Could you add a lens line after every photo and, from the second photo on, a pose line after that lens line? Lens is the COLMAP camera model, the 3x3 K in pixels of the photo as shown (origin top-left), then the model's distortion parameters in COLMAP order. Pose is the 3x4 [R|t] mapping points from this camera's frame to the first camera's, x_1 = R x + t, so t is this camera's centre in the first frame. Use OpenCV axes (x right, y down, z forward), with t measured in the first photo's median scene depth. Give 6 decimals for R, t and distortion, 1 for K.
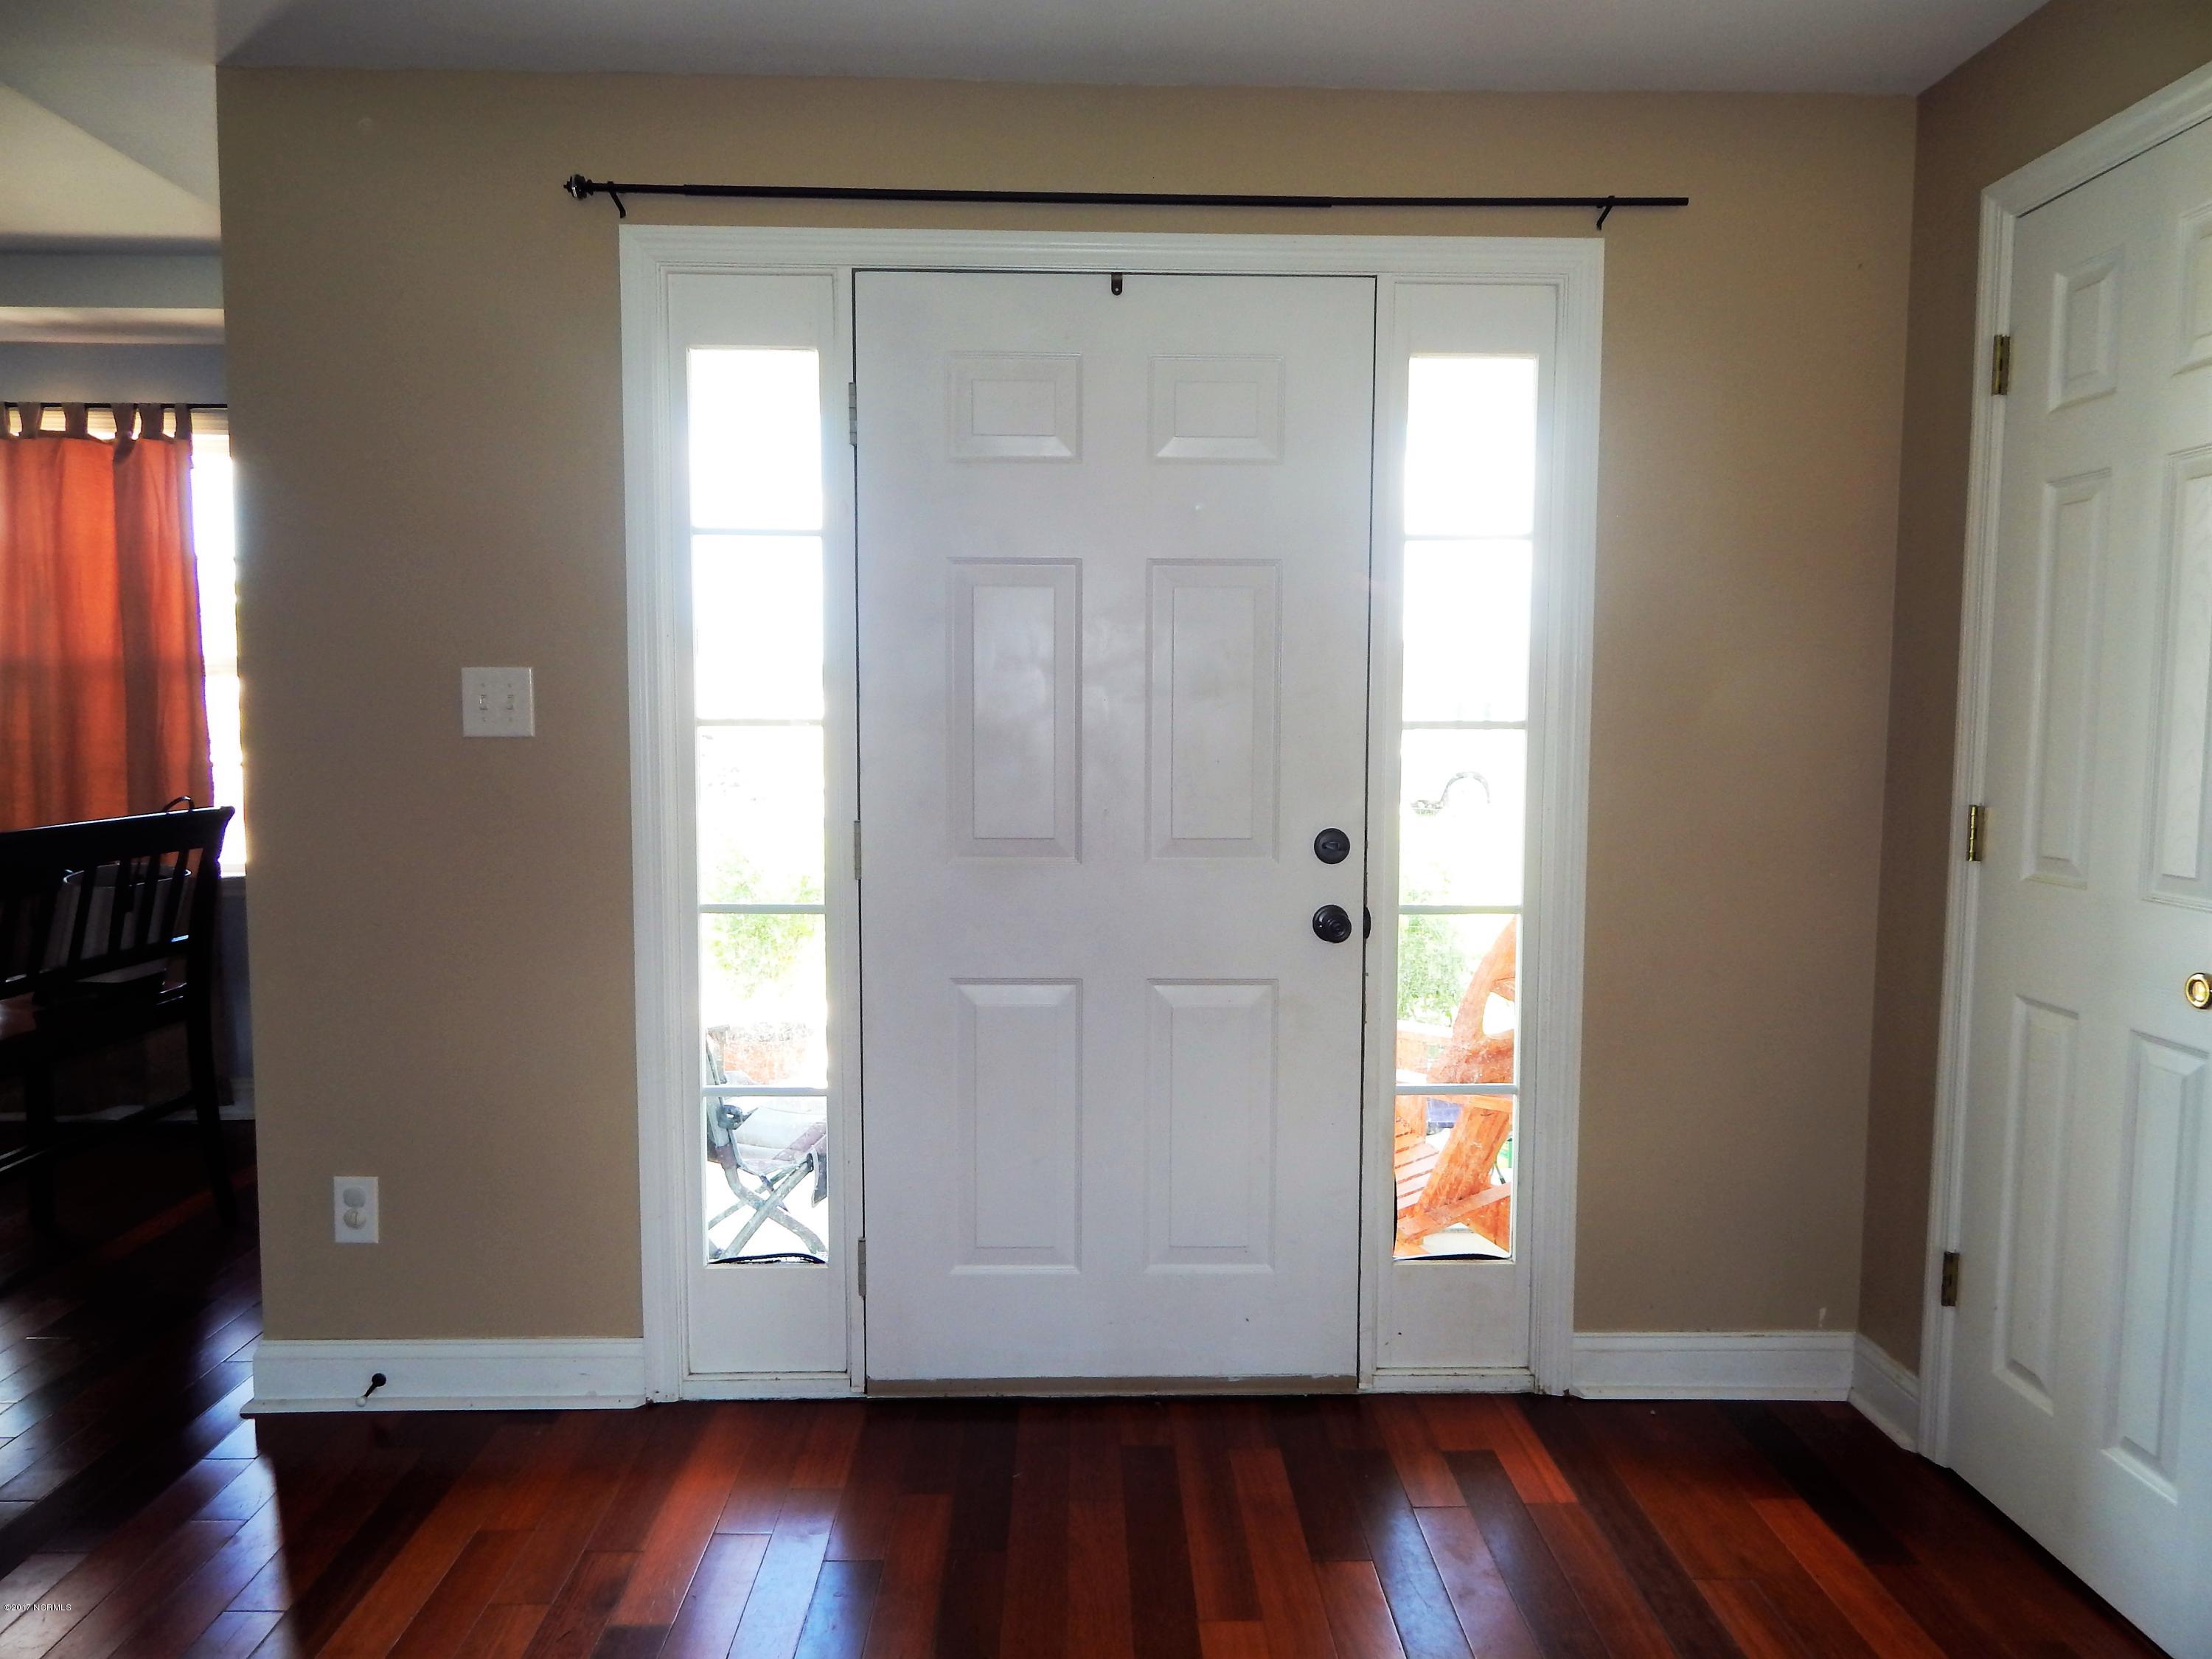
lens RADIAL K [[1489.1, 0, 1106.1], [0, 1489.1, 818.6], [0, 0, 1]] dist [0.006375, -0.009126]
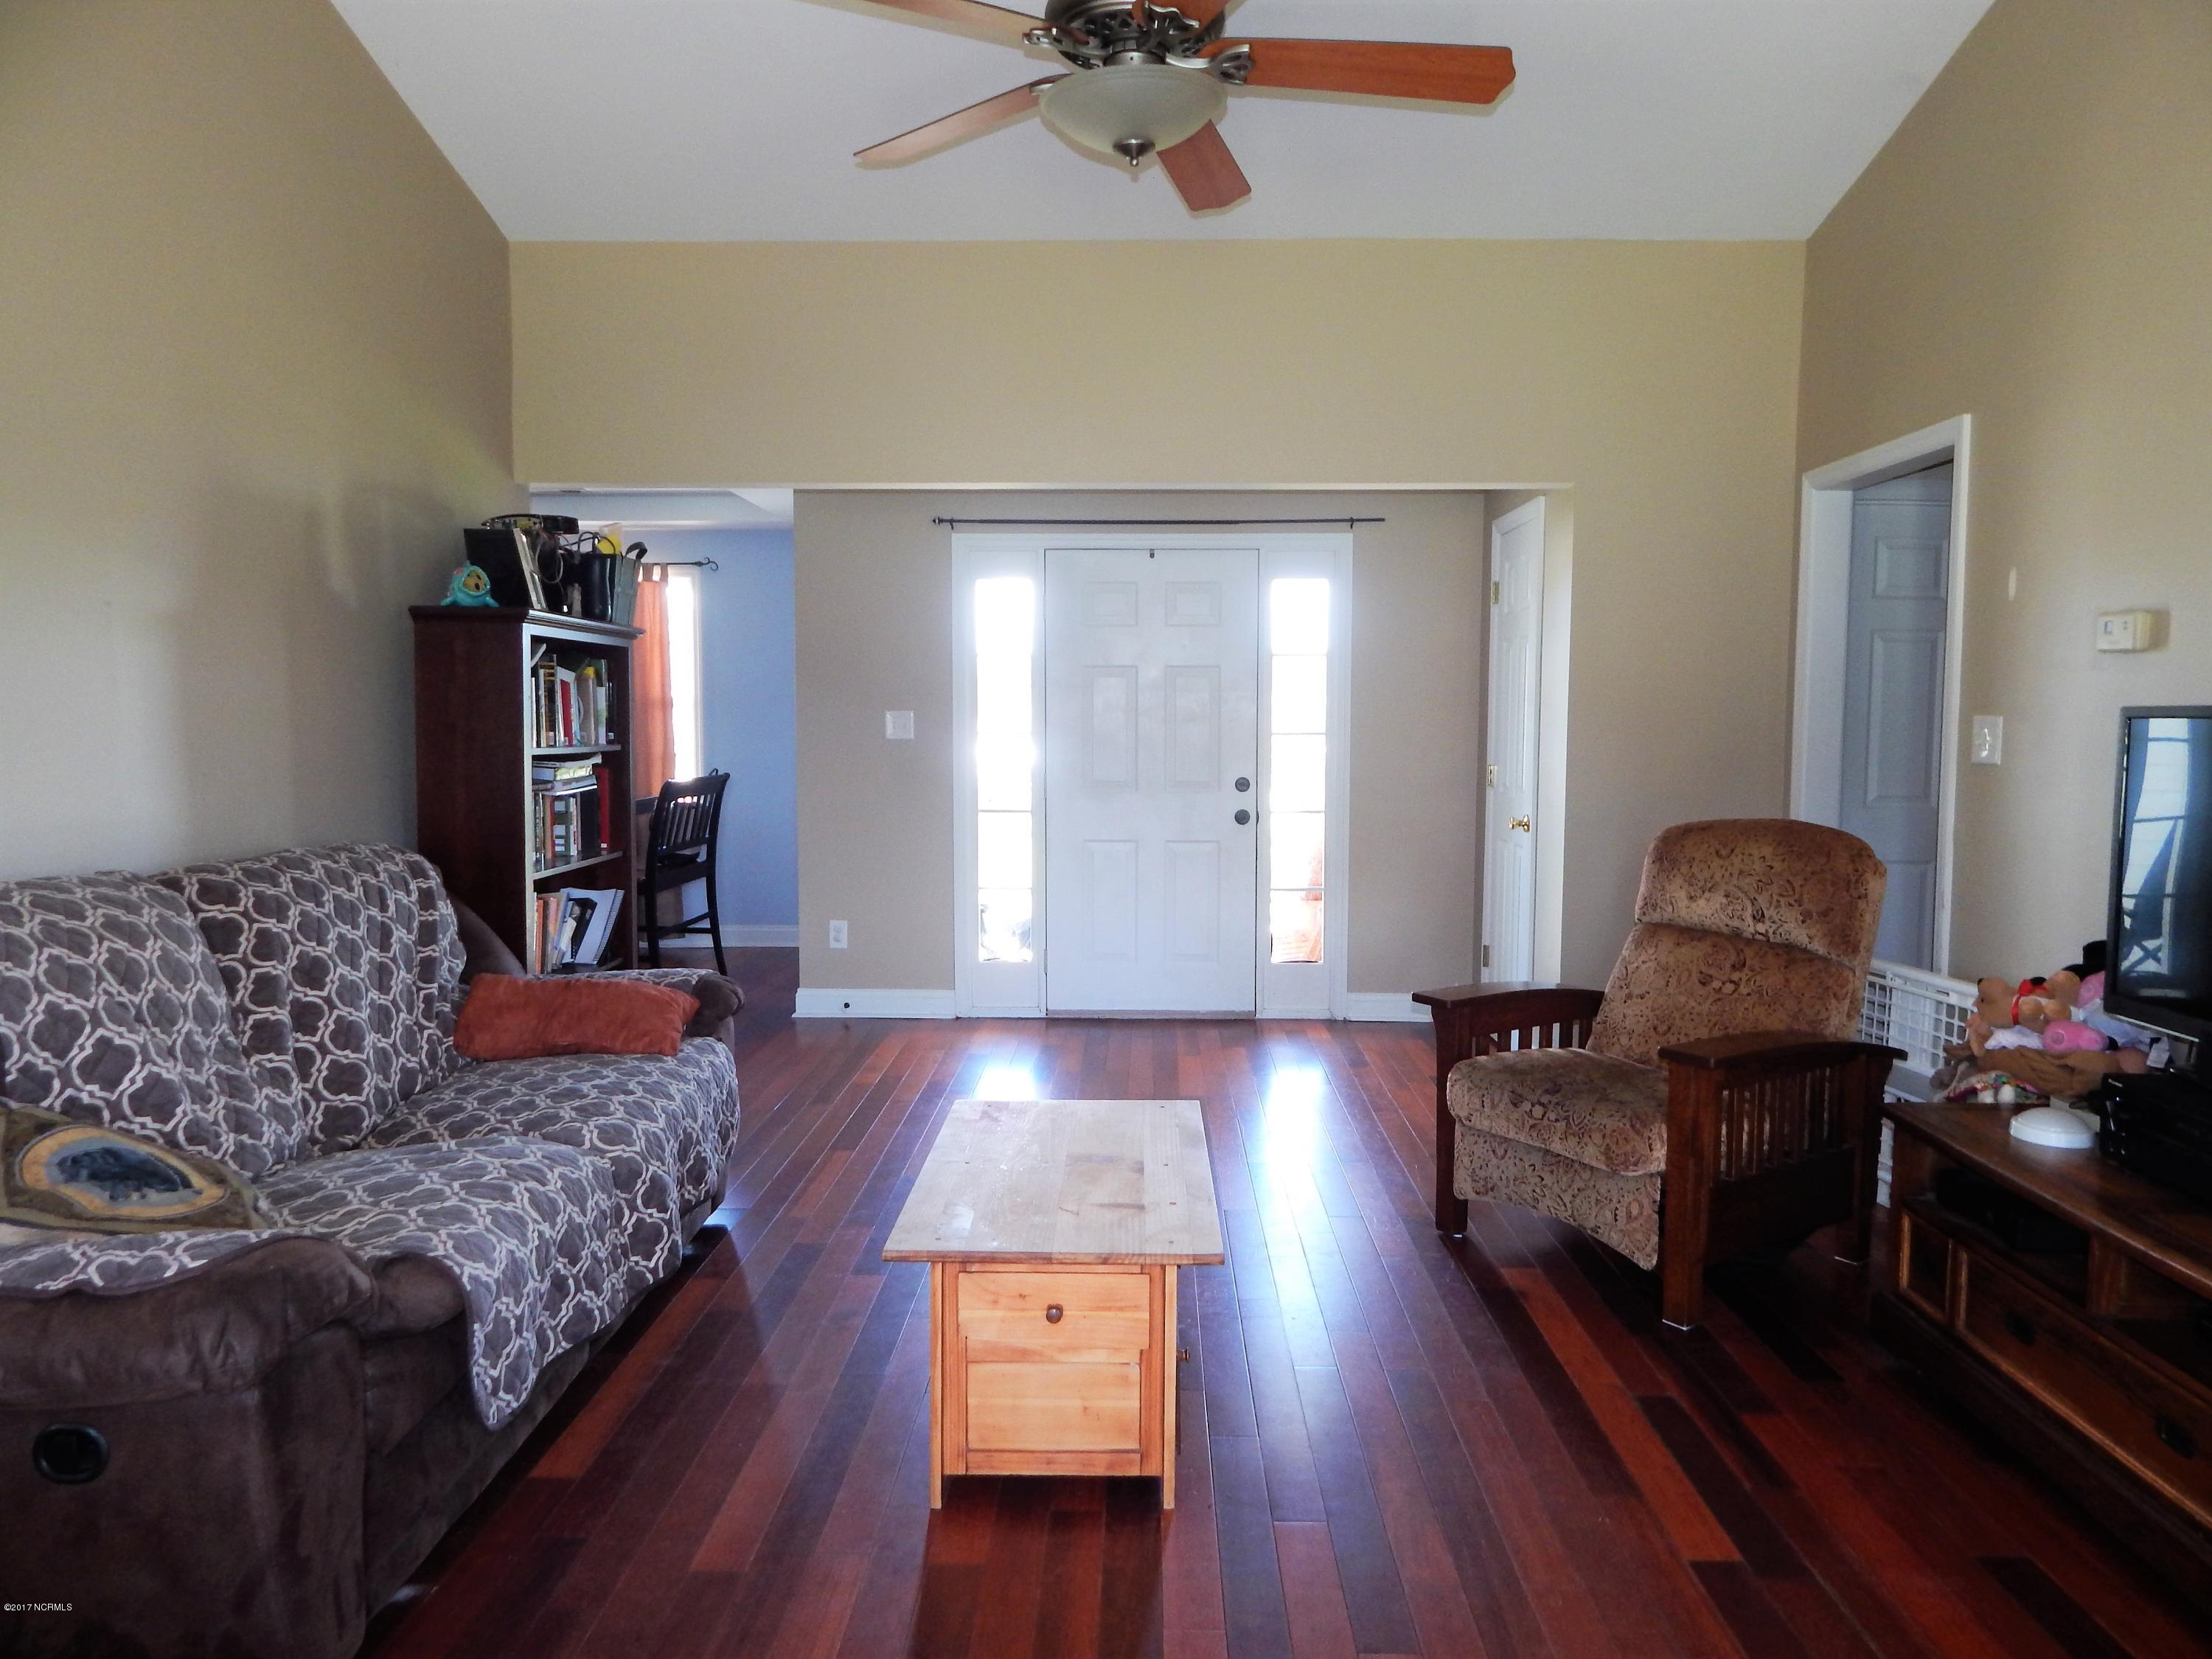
lens RADIAL K [[1489.1, 0, 1112.6], [0, 1489.1, 833.9], [0, 0, 1]] dist [0.006375, -0.009126]
pose [[0.998623, 0.001774, -0.052427, 0.068884], [-0.001494, 0.999984, 0.005388, 0.085090], [0.052436, -0.005302, 0.998610, -1.394014]]
